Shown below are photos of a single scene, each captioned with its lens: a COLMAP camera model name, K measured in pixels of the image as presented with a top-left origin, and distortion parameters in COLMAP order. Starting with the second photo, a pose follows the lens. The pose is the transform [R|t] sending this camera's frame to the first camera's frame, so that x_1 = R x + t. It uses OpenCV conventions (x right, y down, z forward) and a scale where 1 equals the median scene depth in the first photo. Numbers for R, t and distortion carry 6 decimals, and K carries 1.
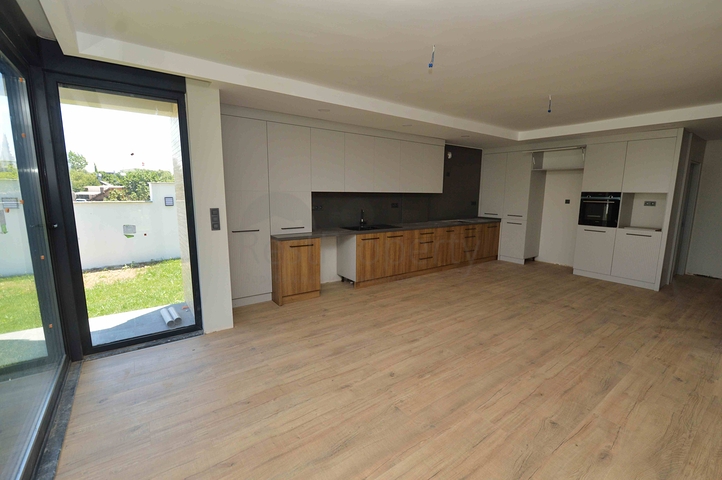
lens RADIAL K [[323.8, 0, 379.8], [0, 323.8, 248.1], [0, 0, 1]] dist [0.000135, -0.004056]
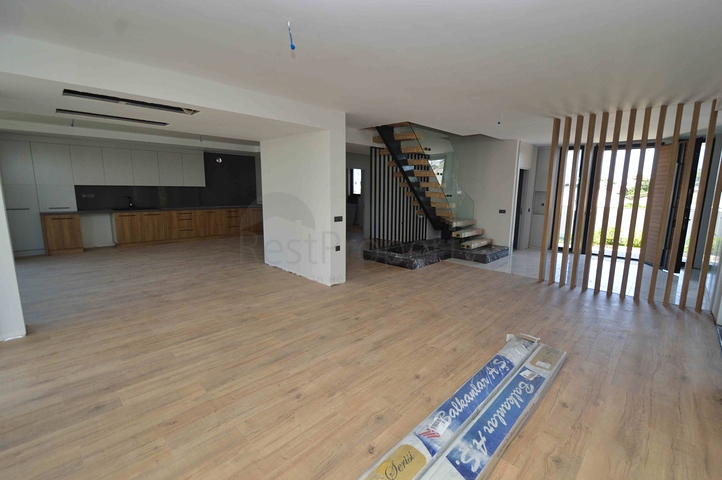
lens RADIAL K [[323.8, 0, 376.9], [0, 323.8, 240.4], [0, 0, 1]] dist [0.000135, -0.004056]
pose [[0.987145, -0.026627, 0.157591, 0.876410], [0.028911, 0.999507, -0.012213, 0.138706], [-0.157188, 0.016612, 0.987429, -0.691428]]
